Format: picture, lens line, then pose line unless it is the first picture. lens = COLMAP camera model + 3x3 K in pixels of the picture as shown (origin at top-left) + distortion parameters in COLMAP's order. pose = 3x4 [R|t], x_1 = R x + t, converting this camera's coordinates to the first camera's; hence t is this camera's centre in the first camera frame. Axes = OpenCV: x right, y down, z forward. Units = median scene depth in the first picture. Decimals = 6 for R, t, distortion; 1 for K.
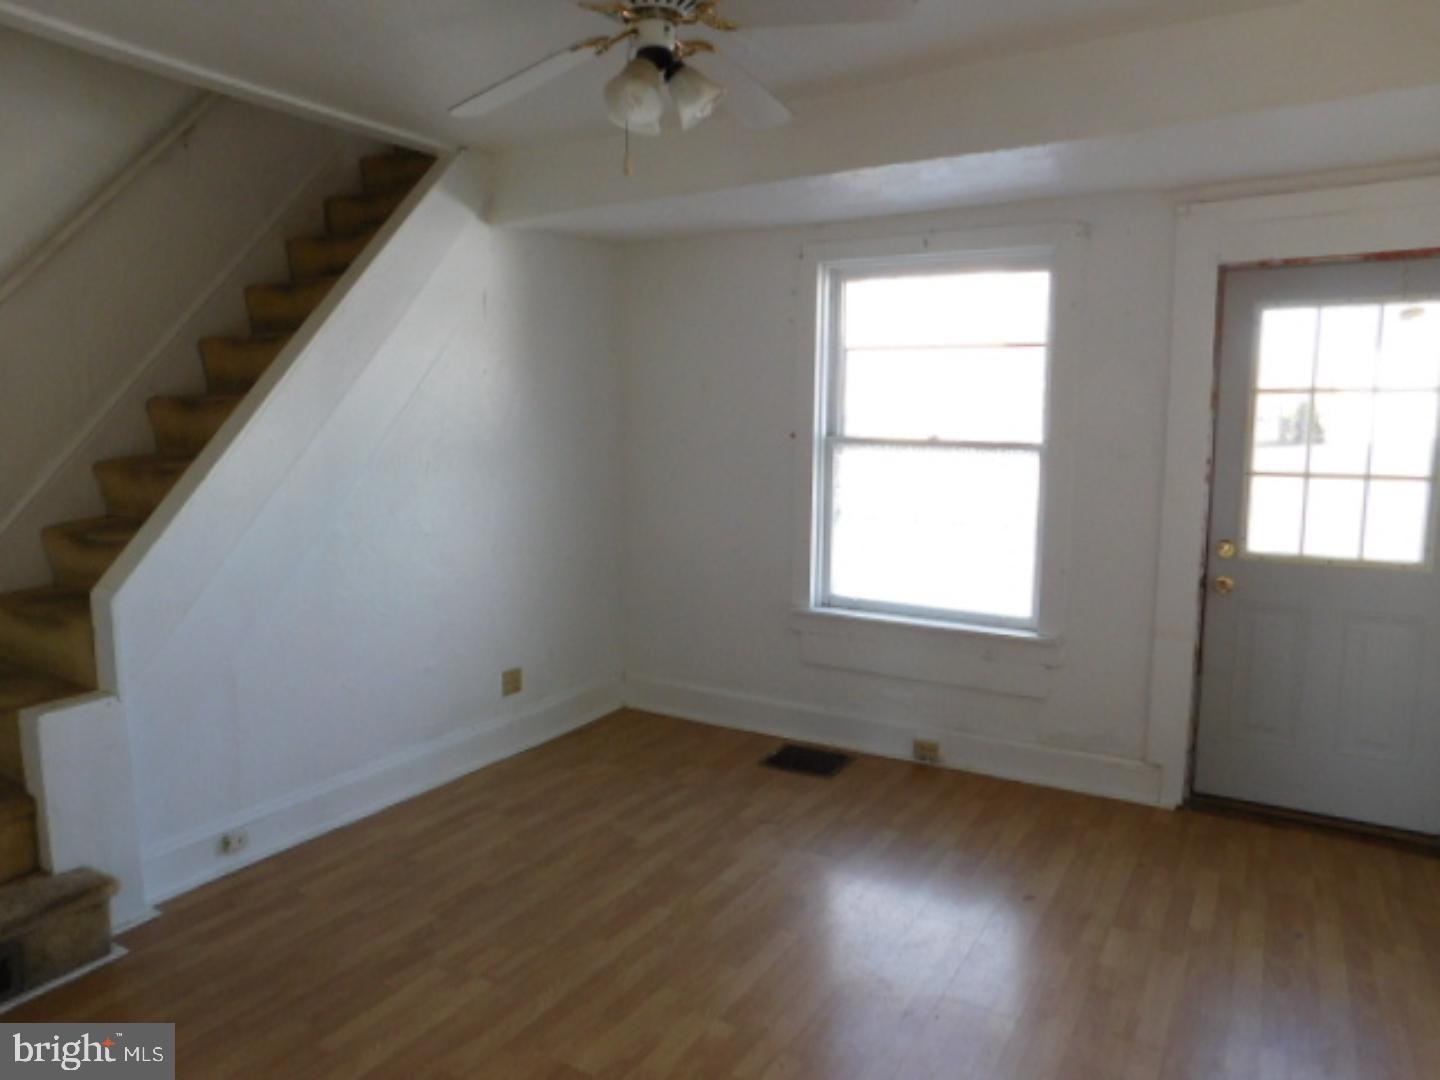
lens RADIAL K [[997.7, 0, 720.0], [0, 997.7, 540.0], [0, 0, 1]] dist [-0.004817, 0.004033]
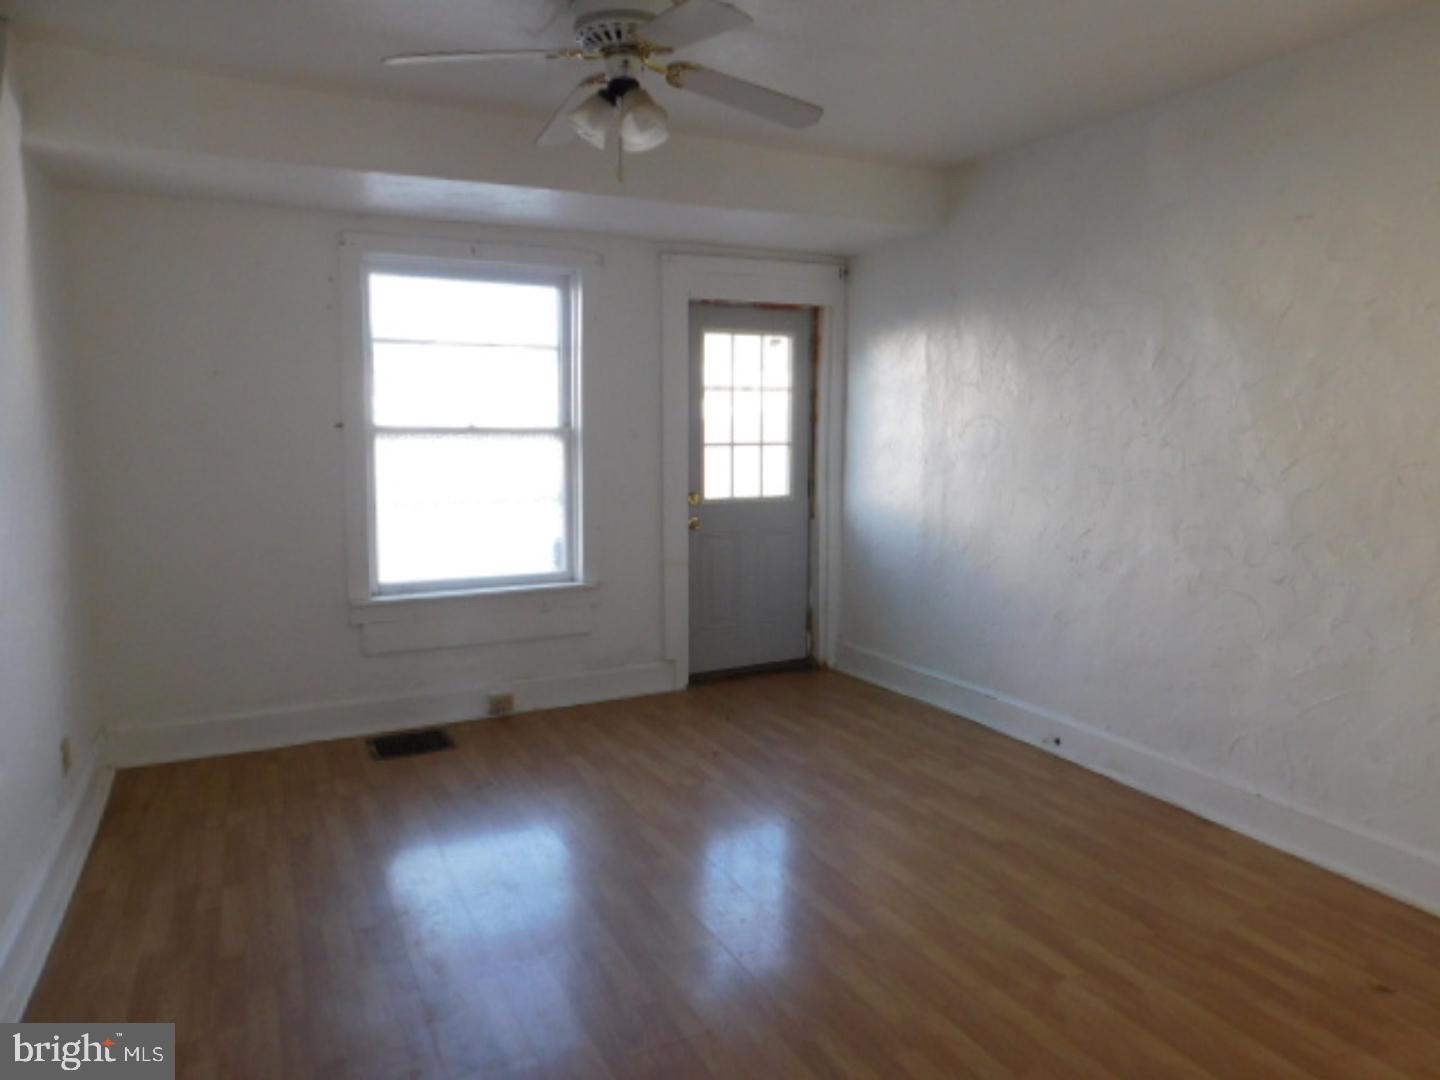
lens RADIAL K [[997.7, 0, 720.0], [0, 997.7, 540.0], [0, 0, 1]] dist [-0.004817, 0.004033]
pose [[0.518040, -0.105921, 0.848773, -0.644377], [0.114115, 0.991991, 0.054145, -0.004745], [-0.847710, 0.068808, 0.525978, 0.201970]]
